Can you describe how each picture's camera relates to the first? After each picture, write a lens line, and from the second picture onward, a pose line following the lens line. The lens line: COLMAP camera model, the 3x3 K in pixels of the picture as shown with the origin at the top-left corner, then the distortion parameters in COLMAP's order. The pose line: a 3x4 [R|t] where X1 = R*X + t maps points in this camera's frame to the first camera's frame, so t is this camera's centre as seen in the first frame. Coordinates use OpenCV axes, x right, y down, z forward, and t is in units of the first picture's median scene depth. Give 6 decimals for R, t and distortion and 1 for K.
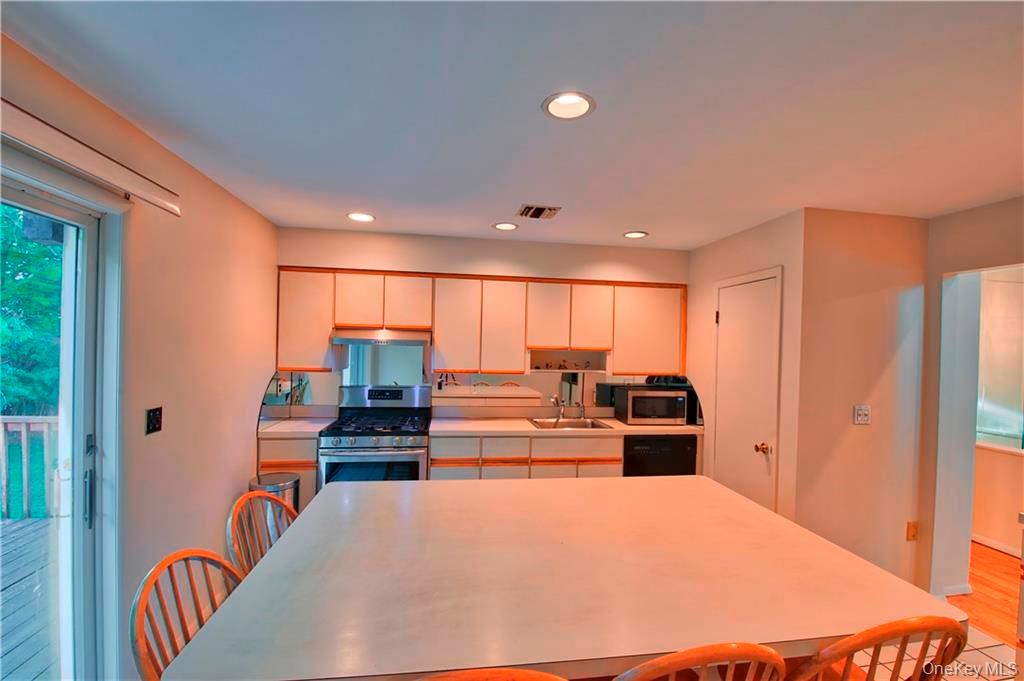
lens RADIAL K [[440.5, 0, 514.2], [0, 440.5, 346.2], [0, 0, 1]] dist [-0.000451, 0.000038]
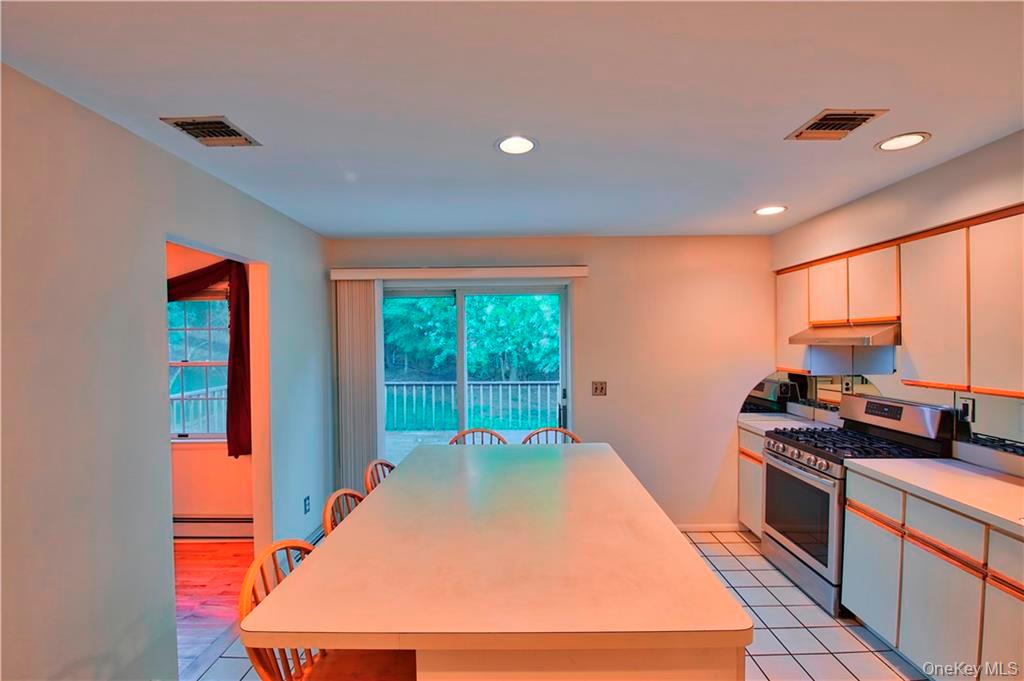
lens RADIAL K [[440.5, 0, 515.8], [0, 440.5, 344.9], [0, 0, 1]] dist [-0.000451, 0.000038]
pose [[-0.143005, -0.013019, -0.989636, 0.589450], [0.003867, 0.999898, -0.013713, 0.006630], [0.989714, -0.005788, -0.142940, 0.525599]]
